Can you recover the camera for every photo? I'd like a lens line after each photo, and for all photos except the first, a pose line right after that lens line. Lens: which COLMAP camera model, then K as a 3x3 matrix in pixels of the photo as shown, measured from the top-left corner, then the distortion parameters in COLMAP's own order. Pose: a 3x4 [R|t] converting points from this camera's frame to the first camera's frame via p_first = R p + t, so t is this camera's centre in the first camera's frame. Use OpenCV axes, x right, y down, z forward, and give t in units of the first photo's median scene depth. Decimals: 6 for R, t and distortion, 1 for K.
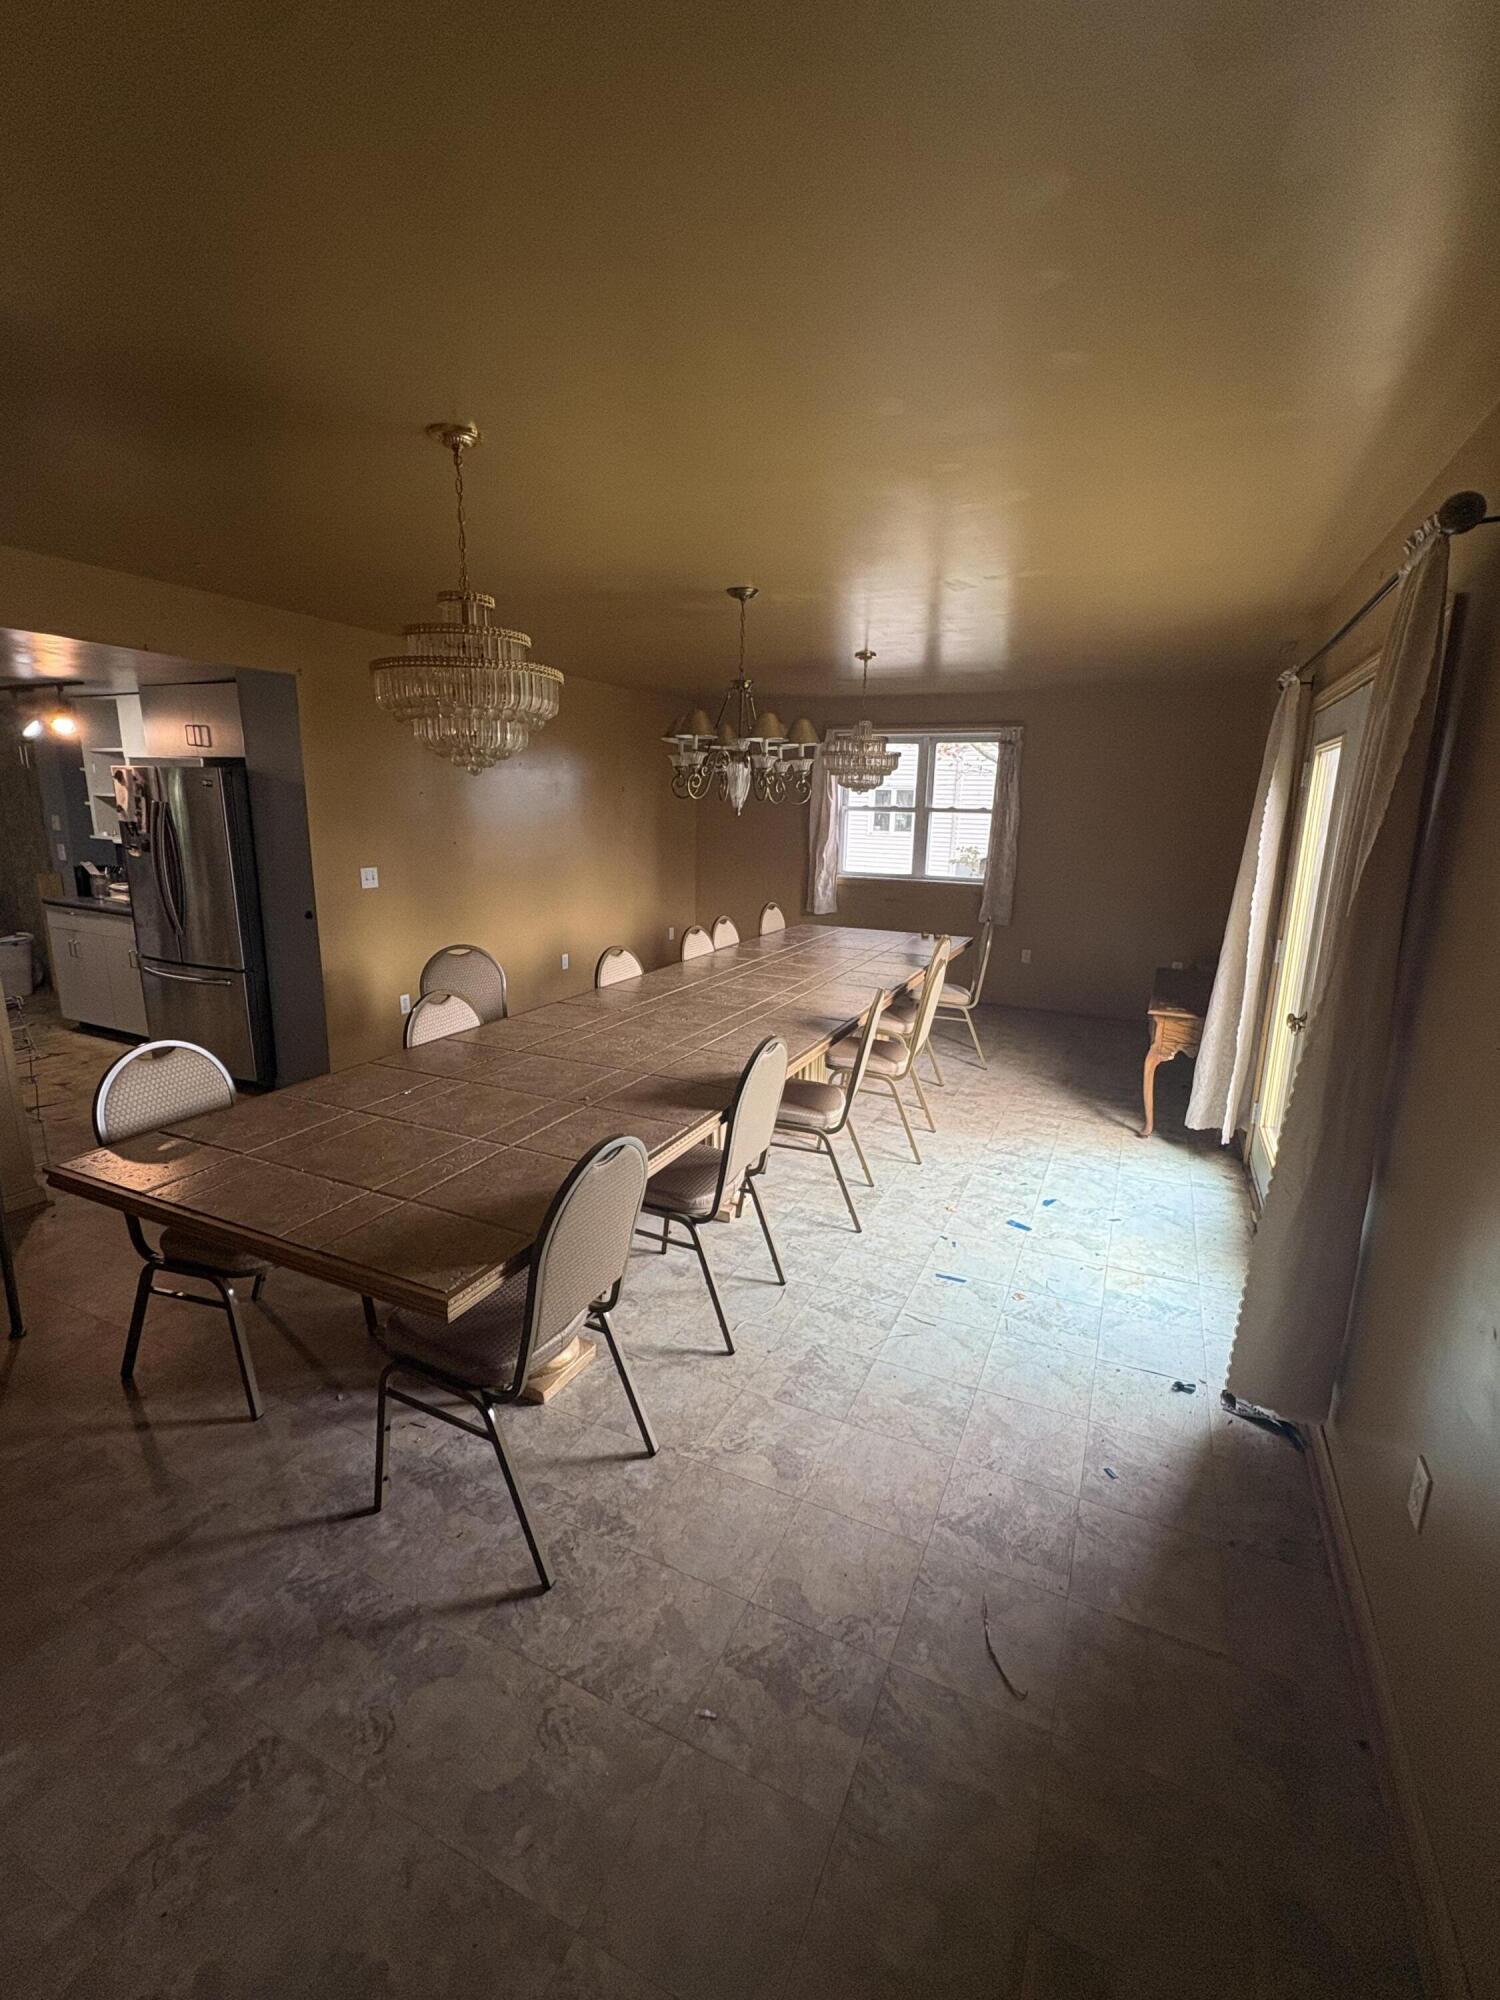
lens RADIAL K [[878.2, 0, 747.5], [0, 878.2, 1001.6], [0, 0, 1]] dist [-0.001718, -0.000096]
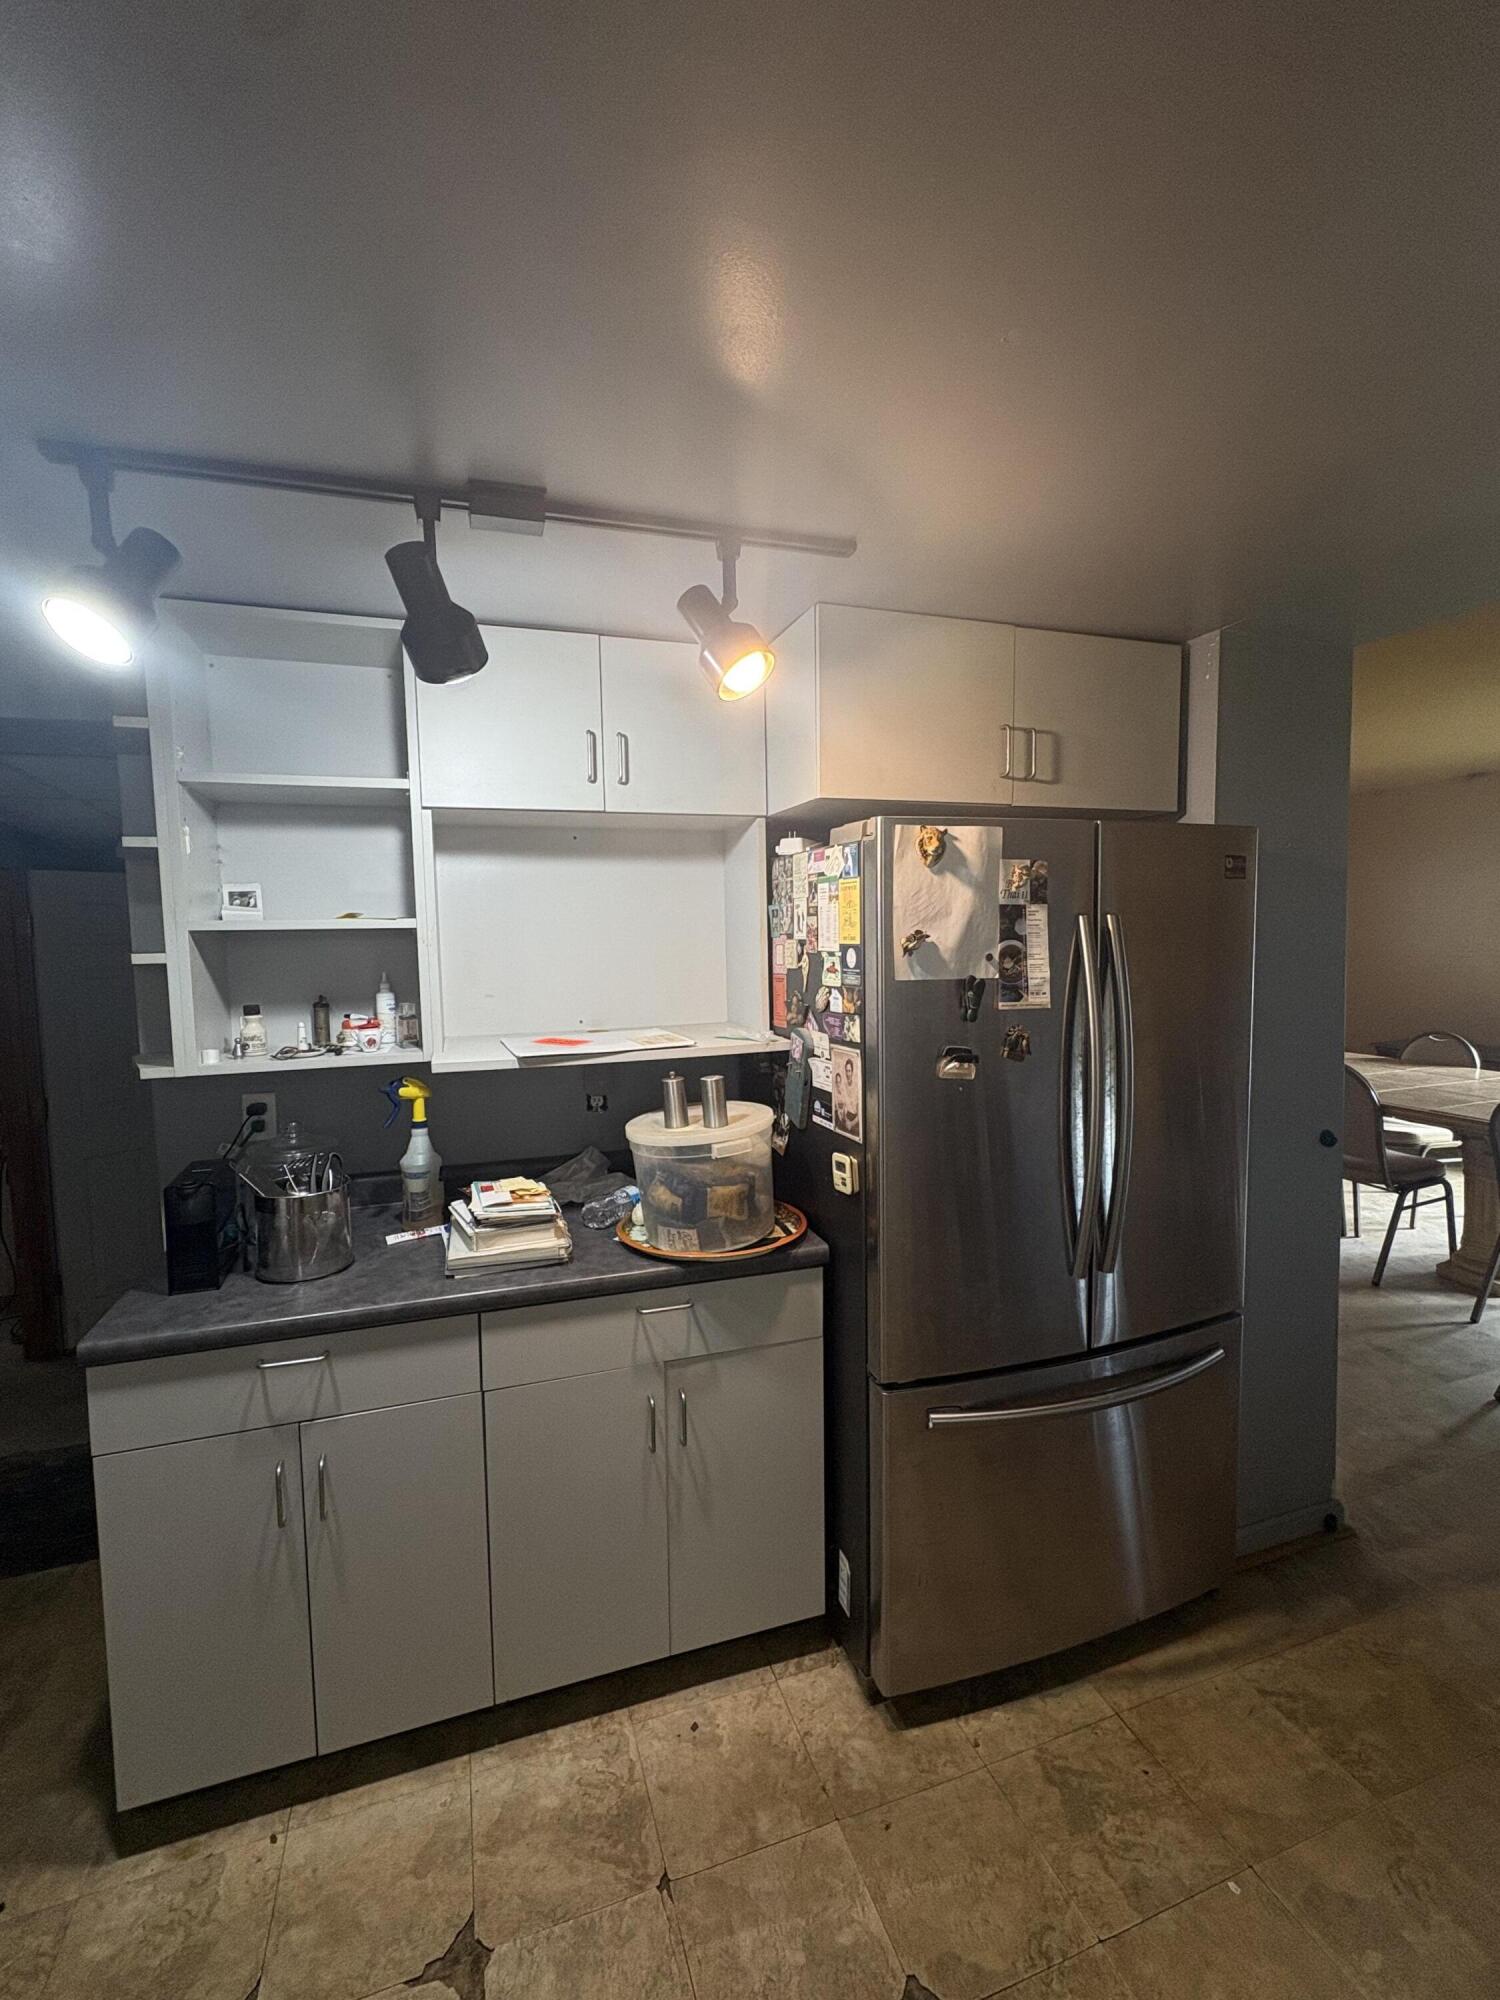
lens RADIAL K [[878.2, 0, 750.1], [0, 878.2, 994.1], [0, 0, 1]] dist [-0.001718, -0.000096]
pose [[0.714734, -0.086833, 0.693986, -0.999112], [0.192799, 0.978278, -0.076159, -0.191456], [-0.672298, 0.188233, 0.715950, 0.823235]]
